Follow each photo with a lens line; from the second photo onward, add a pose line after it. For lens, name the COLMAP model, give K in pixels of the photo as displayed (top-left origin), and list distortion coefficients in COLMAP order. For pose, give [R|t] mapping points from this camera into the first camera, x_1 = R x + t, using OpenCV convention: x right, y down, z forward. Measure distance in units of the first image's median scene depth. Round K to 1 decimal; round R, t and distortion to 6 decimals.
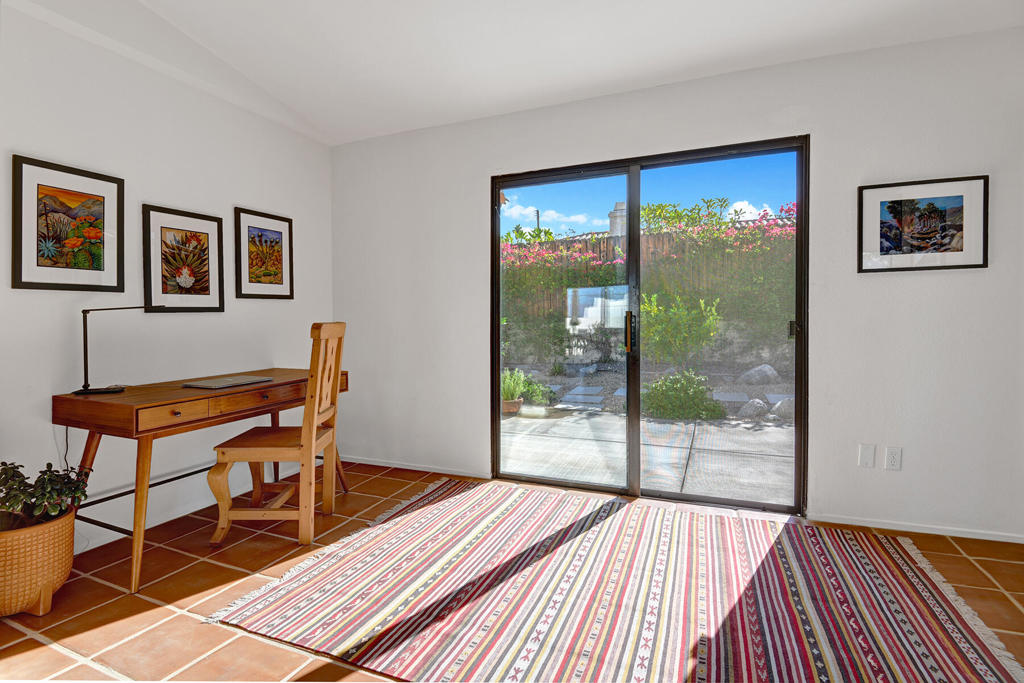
lens RADIAL K [[477.4, 0, 504.2], [0, 477.4, 327.3], [0, 0, 1]] dist [-0.020476, -0.007318]
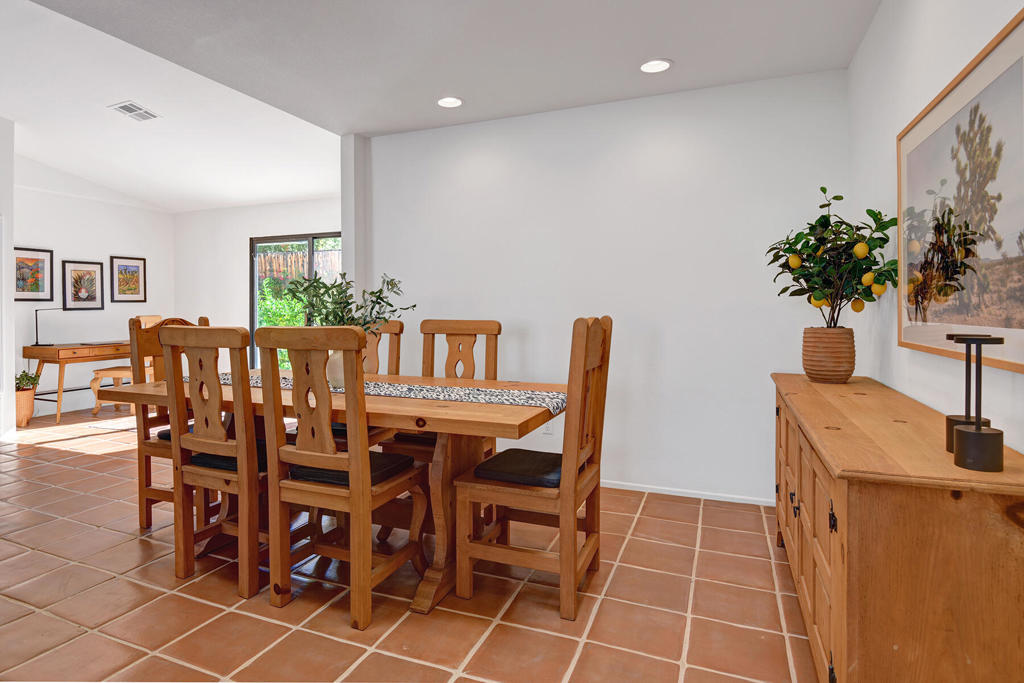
lens RADIAL K [[552.1, 0, 485.3], [0, 552.1, 319.2], [0, 0, 1]] dist [-0.003232, -0.005497]
pose [[0.999958, 0.008692, -0.002895, 1.100645], [-0.008670, 0.999934, 0.007583, -0.026530], [0.002961, -0.007558, 0.999967, -1.415395]]
